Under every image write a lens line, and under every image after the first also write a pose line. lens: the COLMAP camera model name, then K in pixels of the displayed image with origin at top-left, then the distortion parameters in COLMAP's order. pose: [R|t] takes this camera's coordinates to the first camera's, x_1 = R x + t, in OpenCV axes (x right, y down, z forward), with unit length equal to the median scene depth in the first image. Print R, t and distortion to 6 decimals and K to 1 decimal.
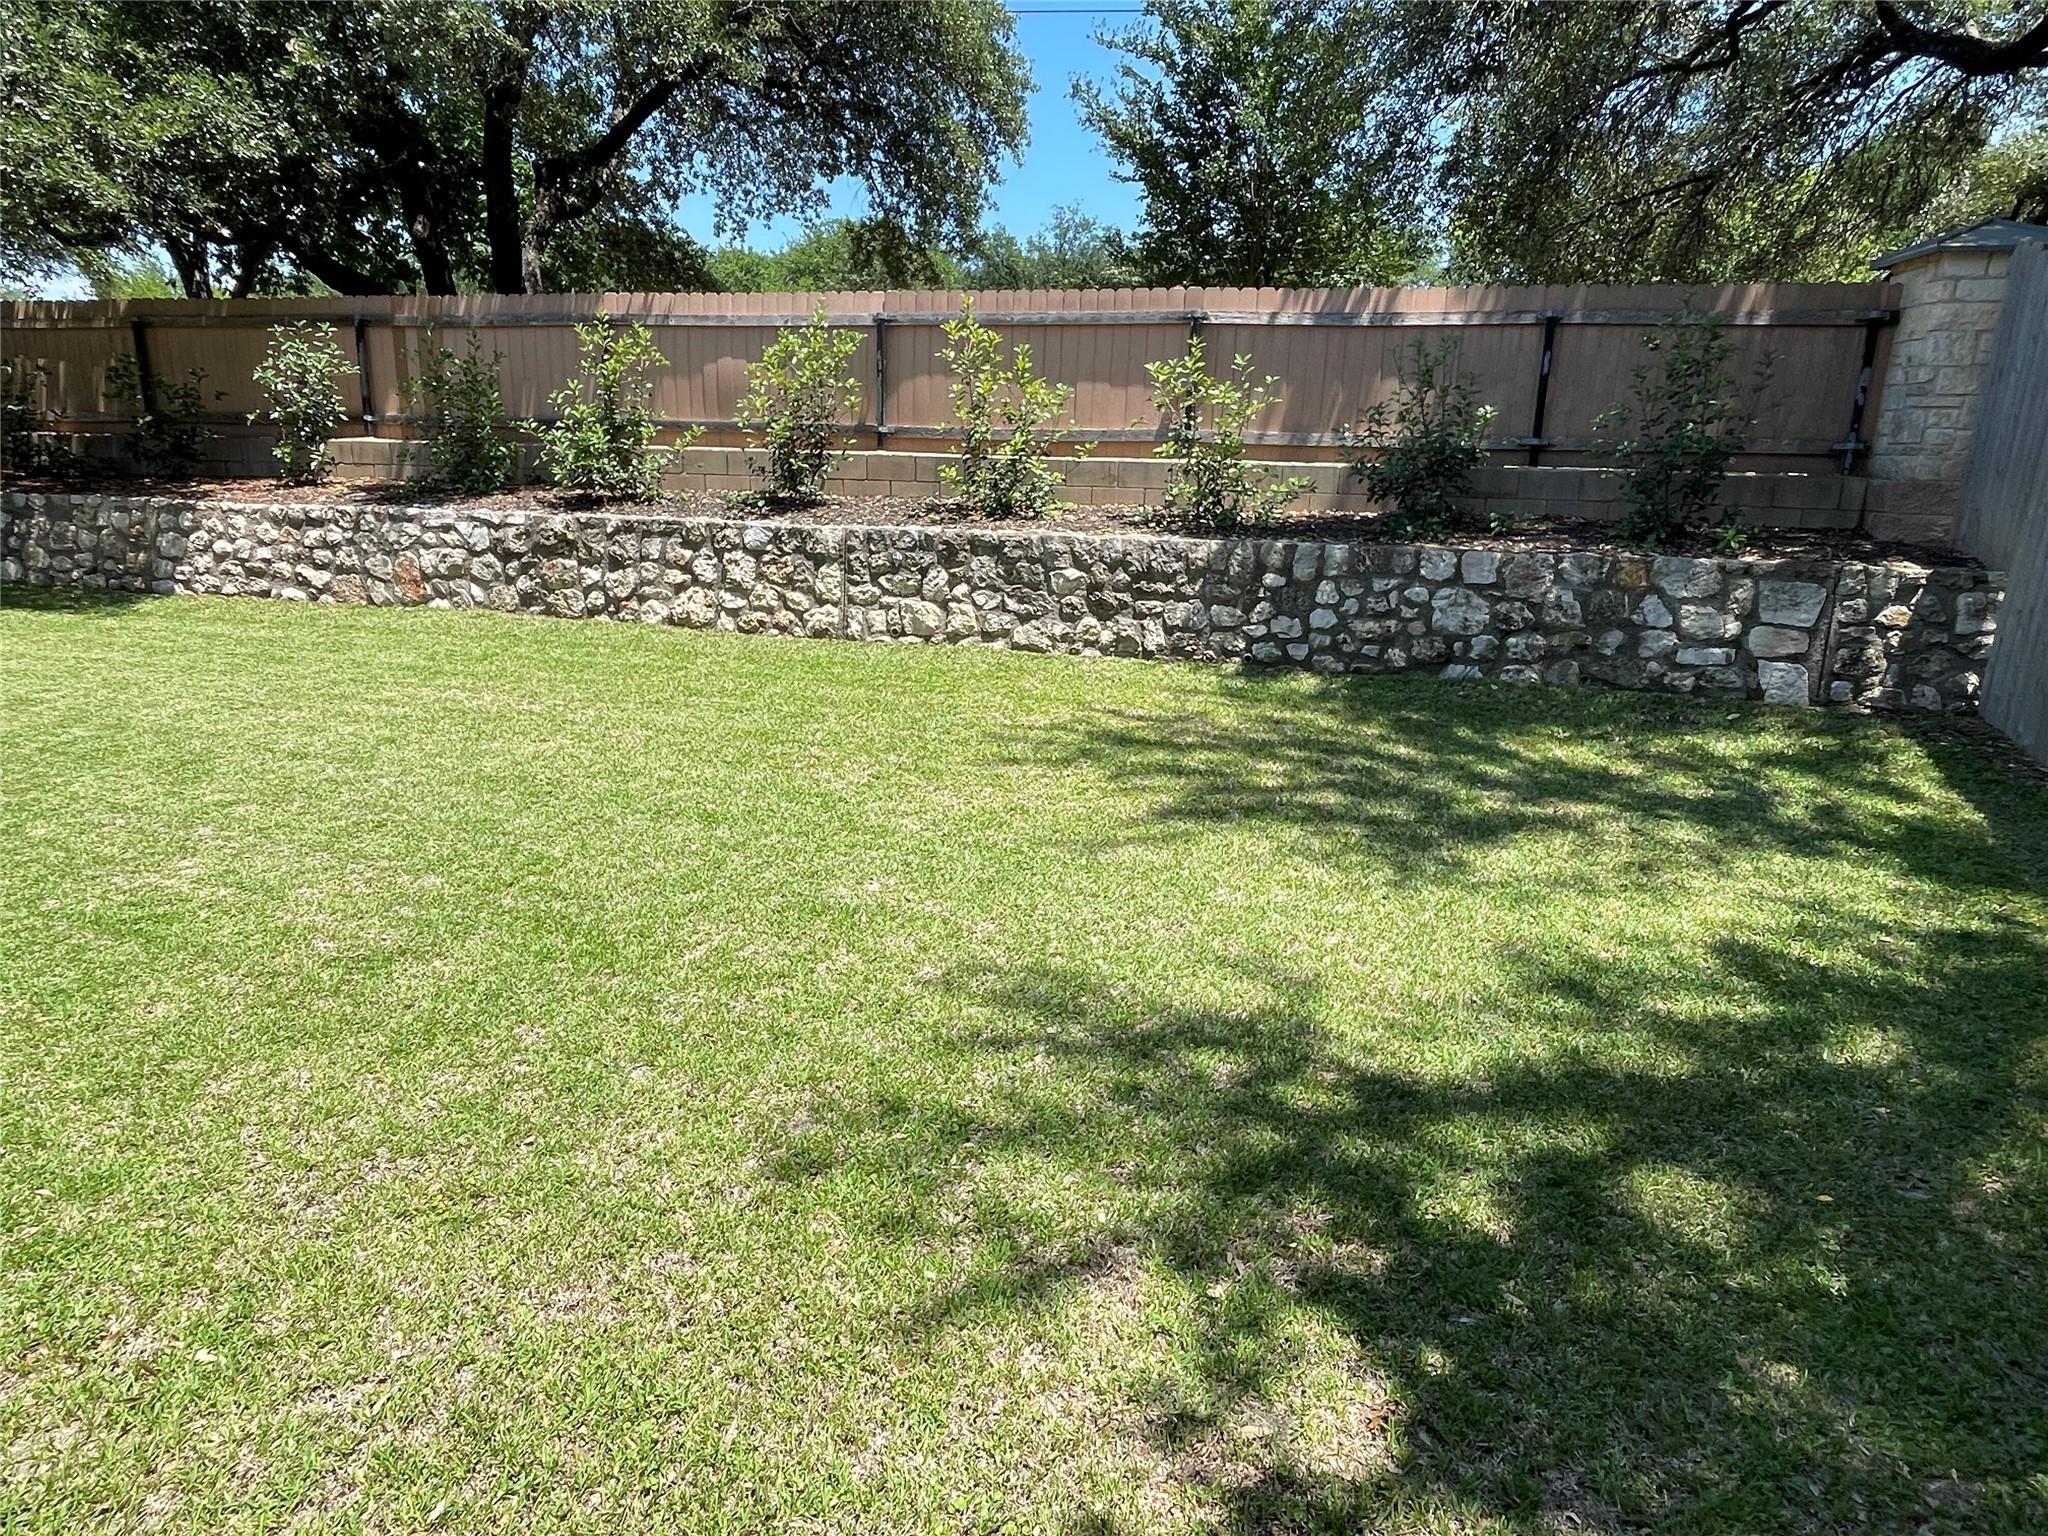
lens RADIAL K [[1201.7, 0, 1013.2], [0, 1201.7, 778.4], [0, 0, 1]] dist [-0.000021, -0.002083]
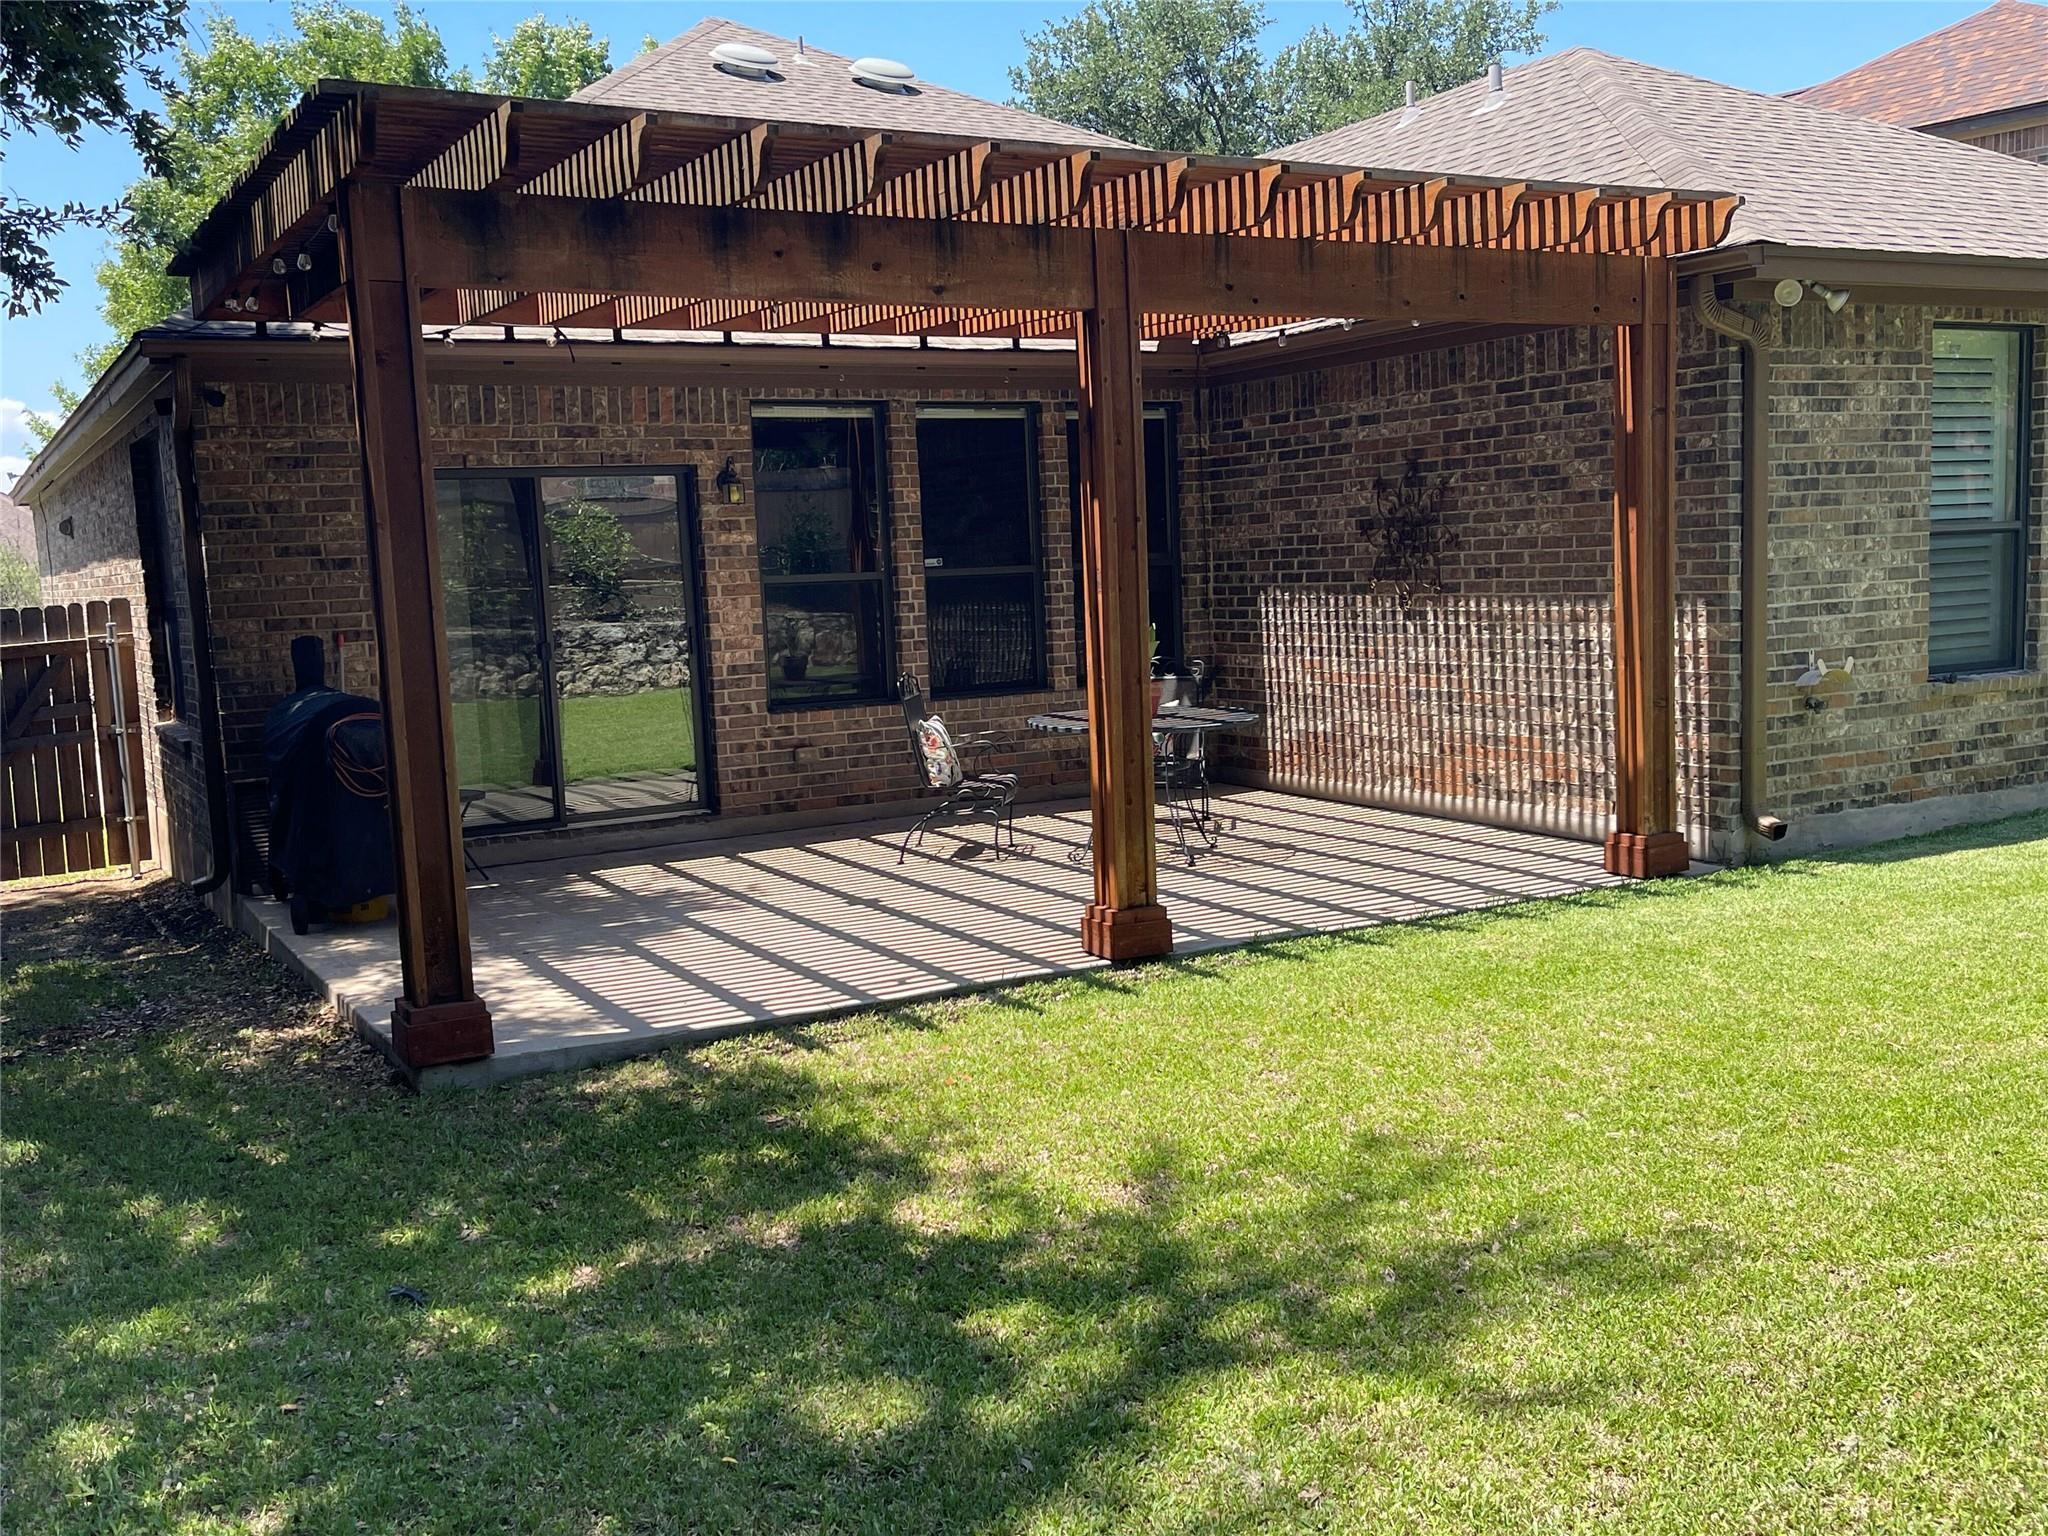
lens RADIAL K [[1903.5, 0, 1060.5], [0, 1903.5, 771.2], [0, 0, 1]] dist [0.050672, -0.000575]
pose [[-0.592422, 0.089547, -0.800636, 0.561081], [-0.188793, 0.950699, 0.246026, -0.163267], [0.783195, 0.296906, -0.546309, 0.626494]]
